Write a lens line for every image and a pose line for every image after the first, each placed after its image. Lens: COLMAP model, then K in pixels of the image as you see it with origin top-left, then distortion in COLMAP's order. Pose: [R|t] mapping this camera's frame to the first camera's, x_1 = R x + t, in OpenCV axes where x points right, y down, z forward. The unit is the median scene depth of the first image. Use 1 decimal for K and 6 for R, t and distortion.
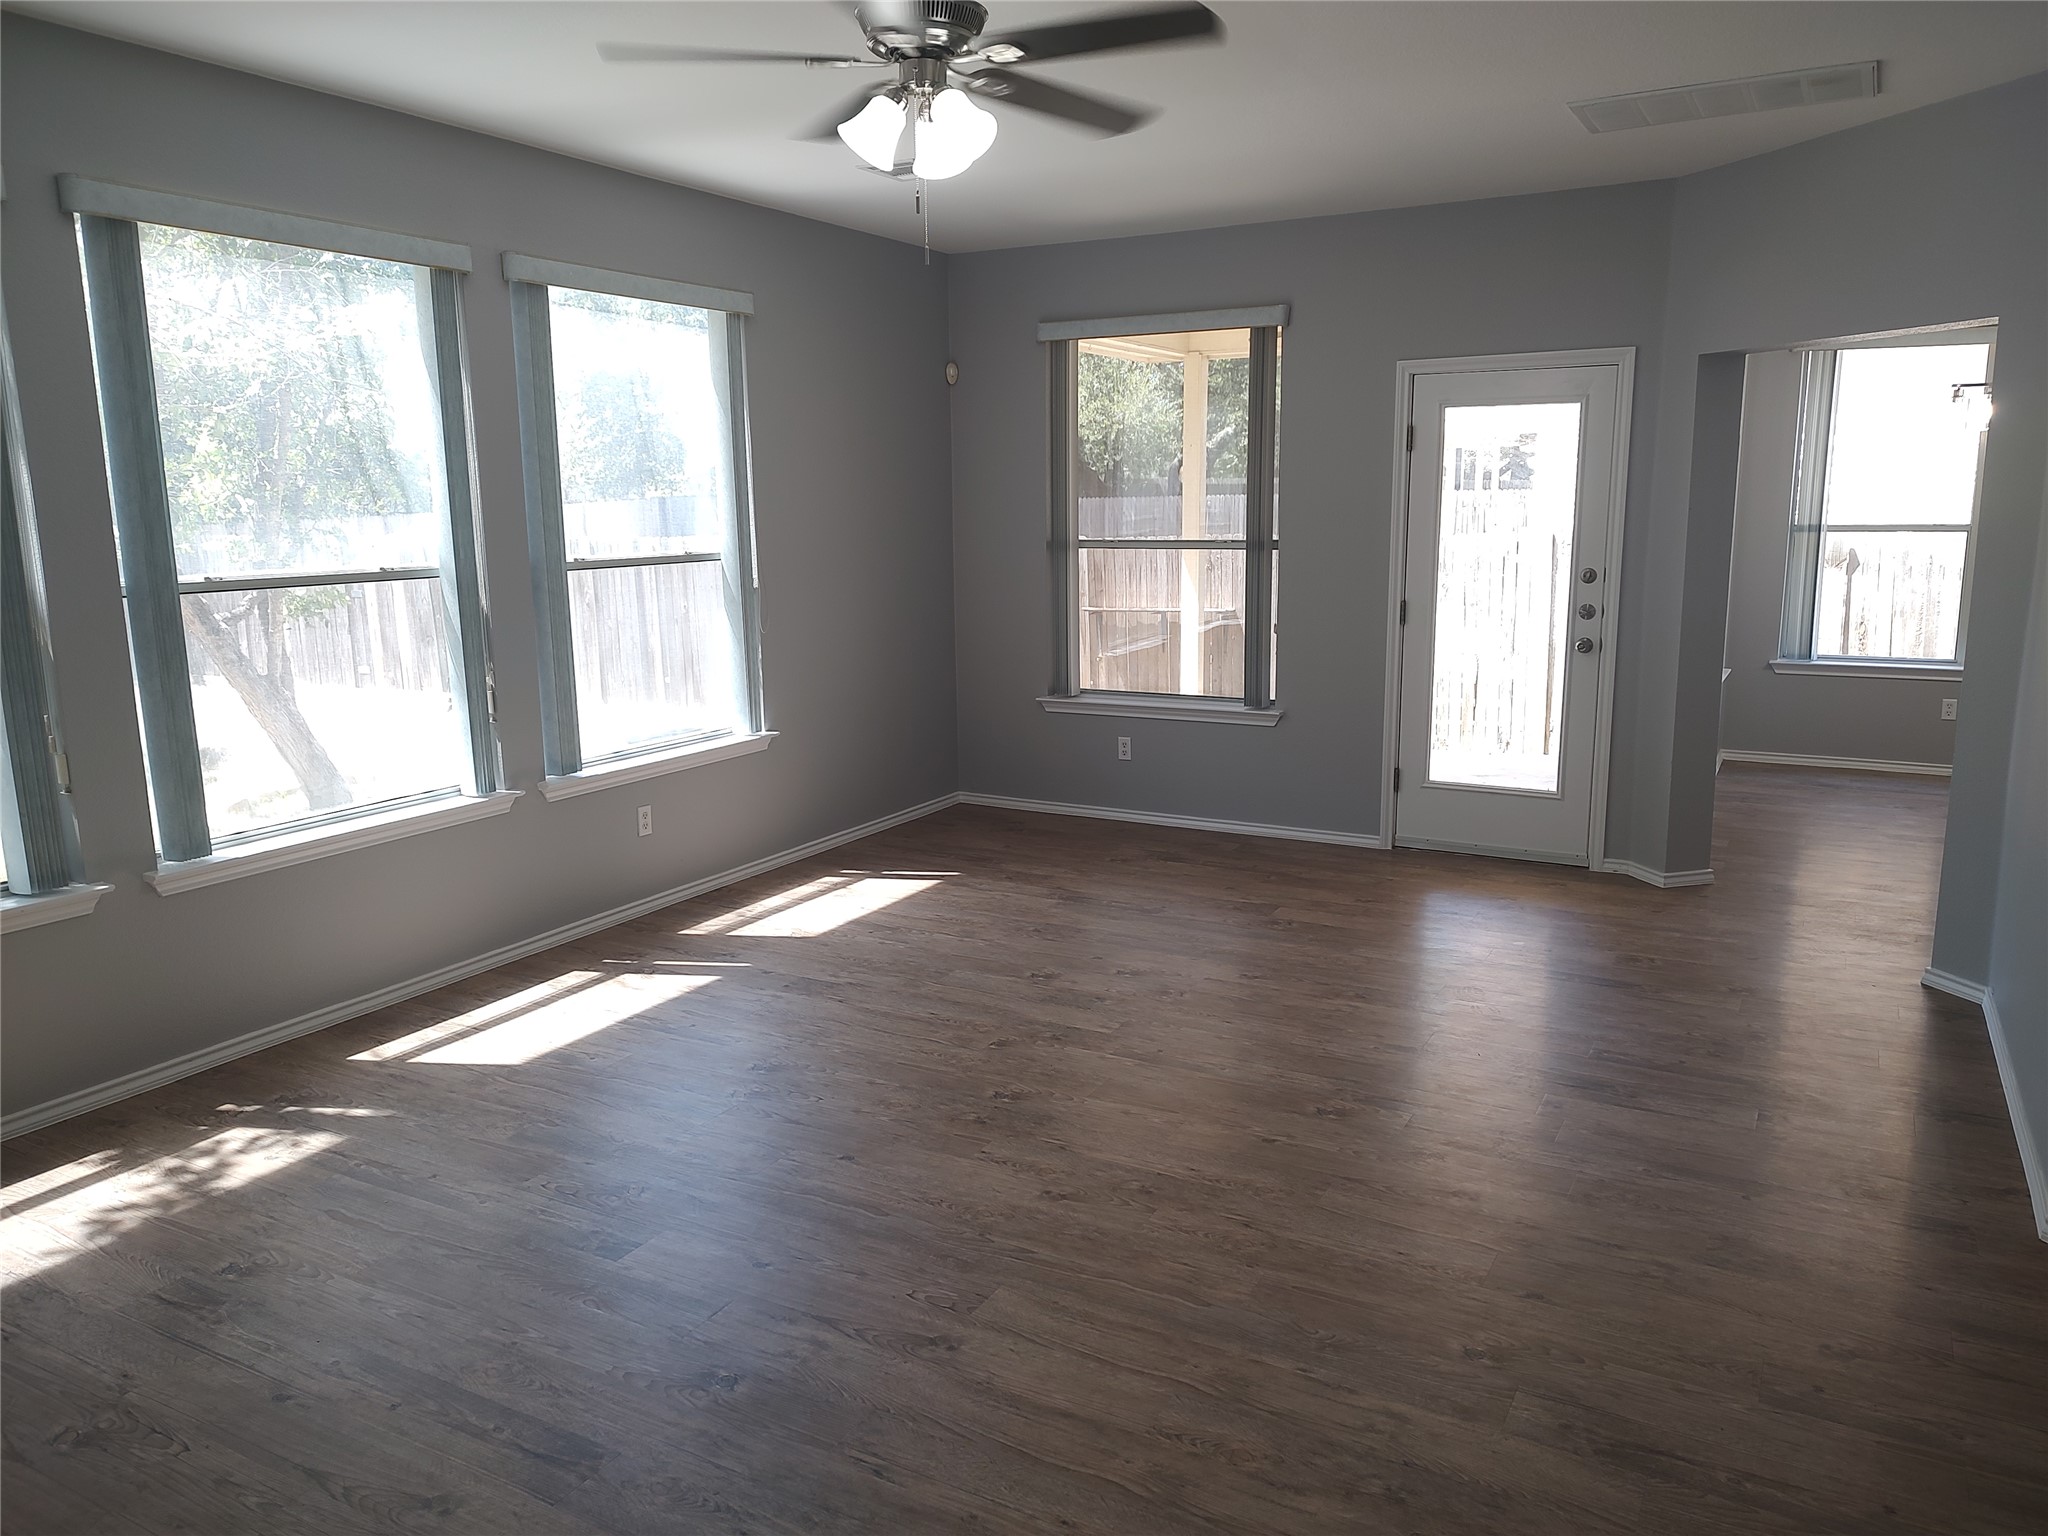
lens RADIAL K [[1448.3, 0, 1031.3], [0, 1448.3, 766.3], [0, 0, 1]] dist [0.030360, -0.038022]
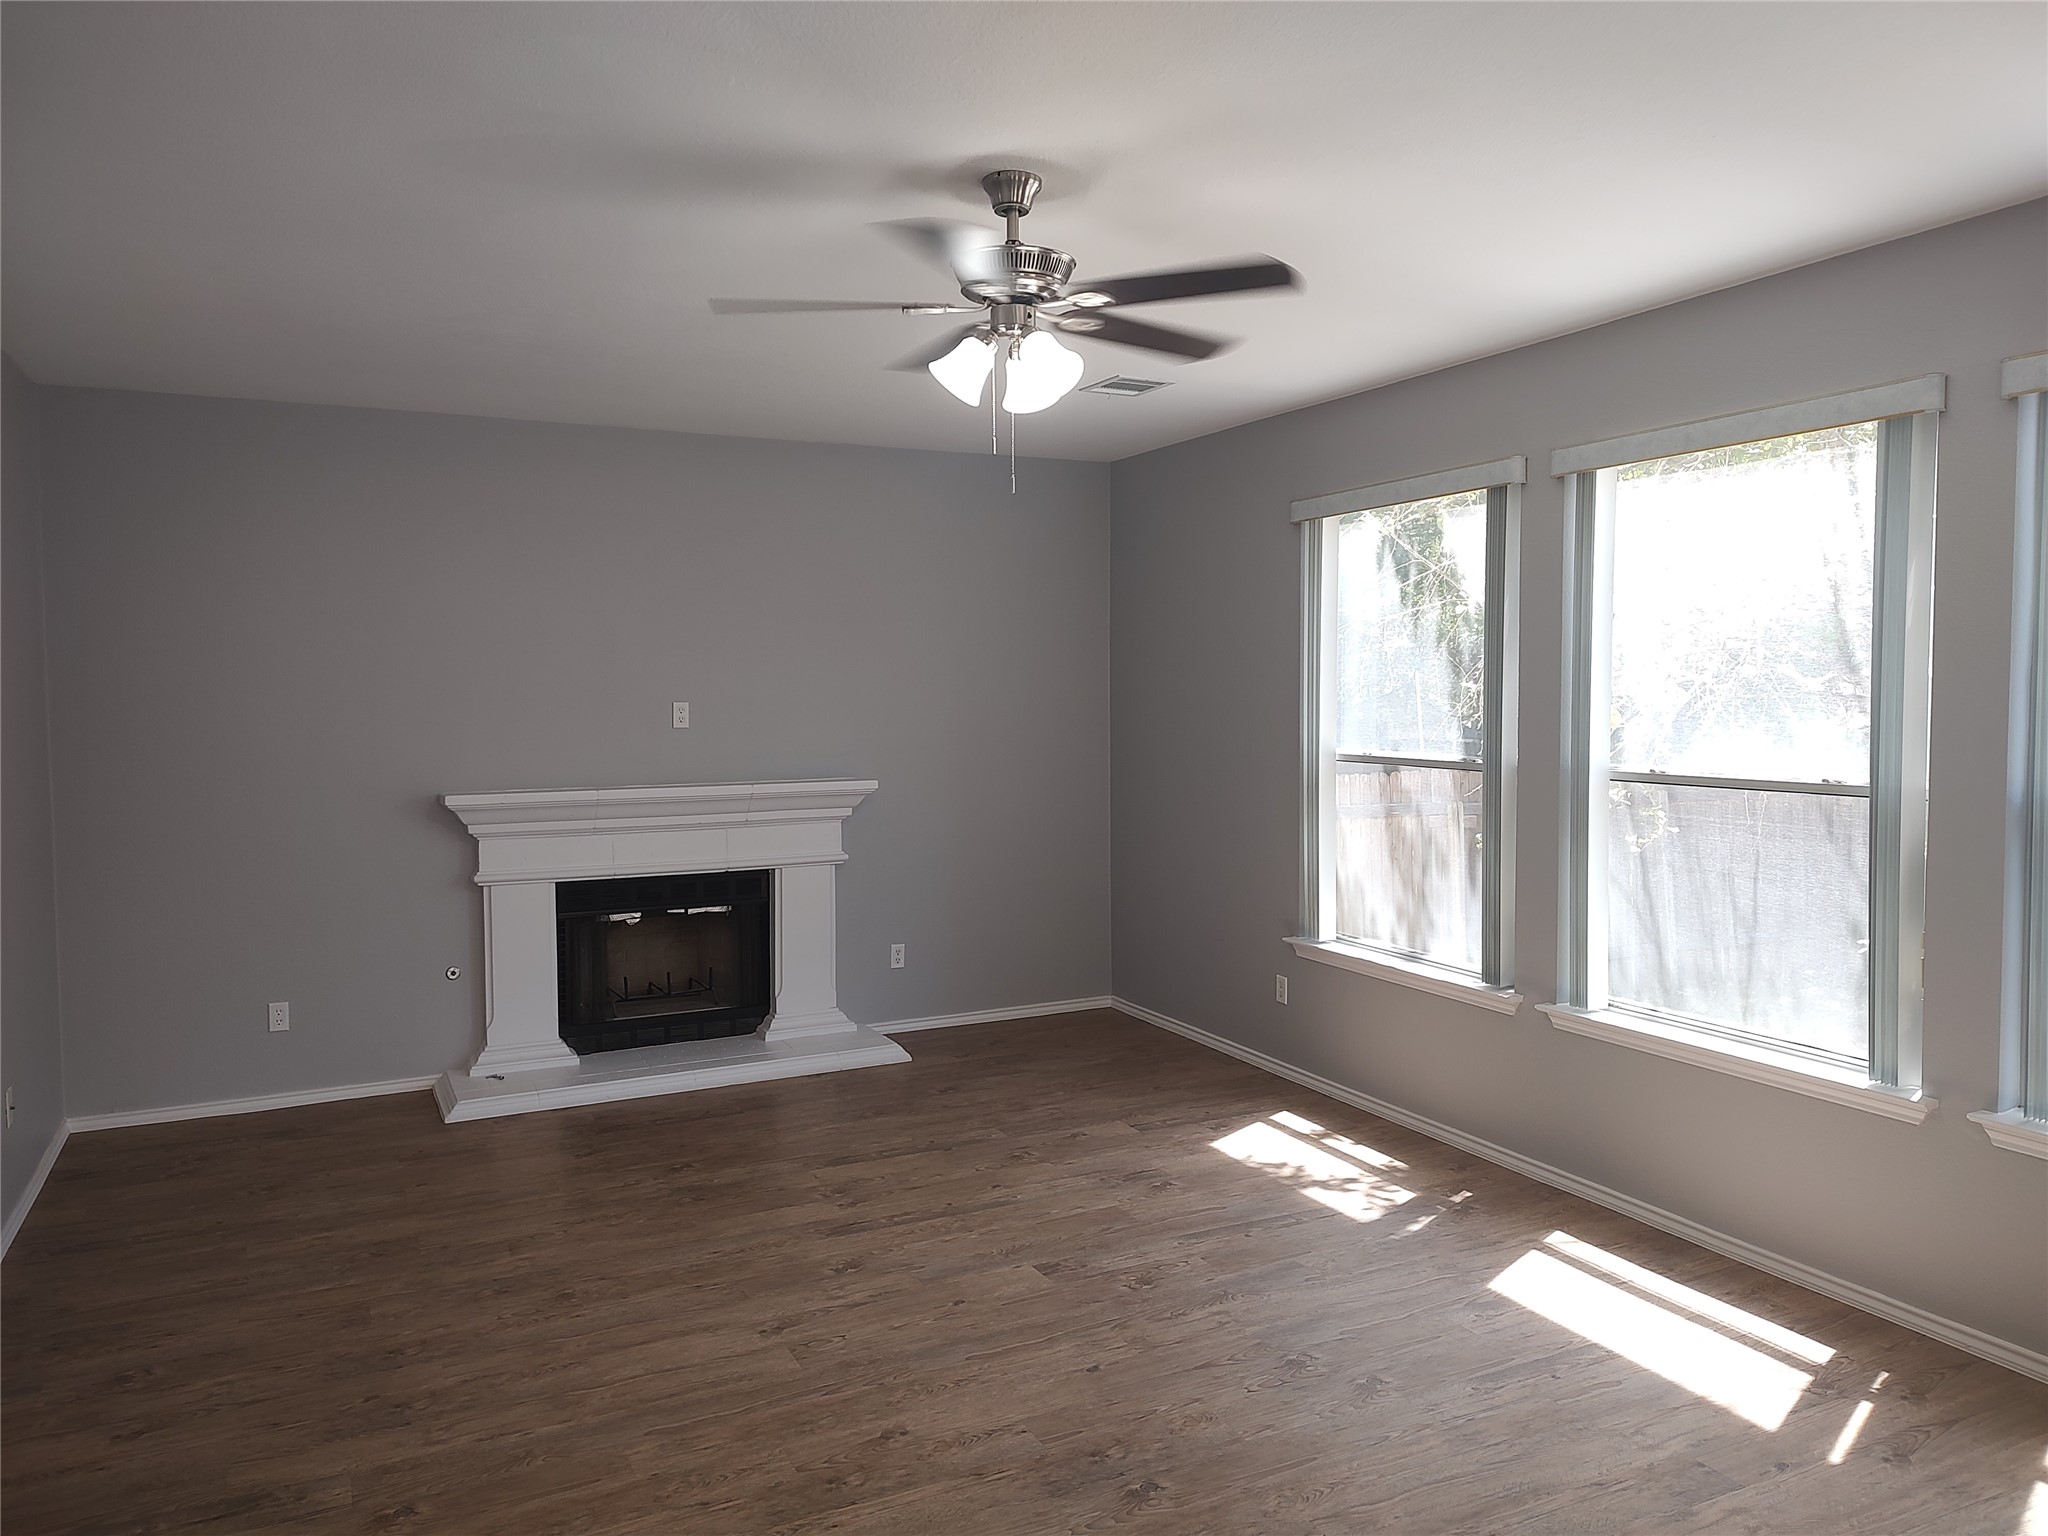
lens RADIAL K [[1448.3, 0, 1031.3], [0, 1448.3, 766.3], [0, 0, 1]] dist [0.030360, -0.038022]
pose [[-0.568088, 0.058235, -0.820905, 0.730144], [-0.139105, 0.976345, 0.165527, -0.307225], [0.811126, 0.208226, -0.546550, 1.514410]]
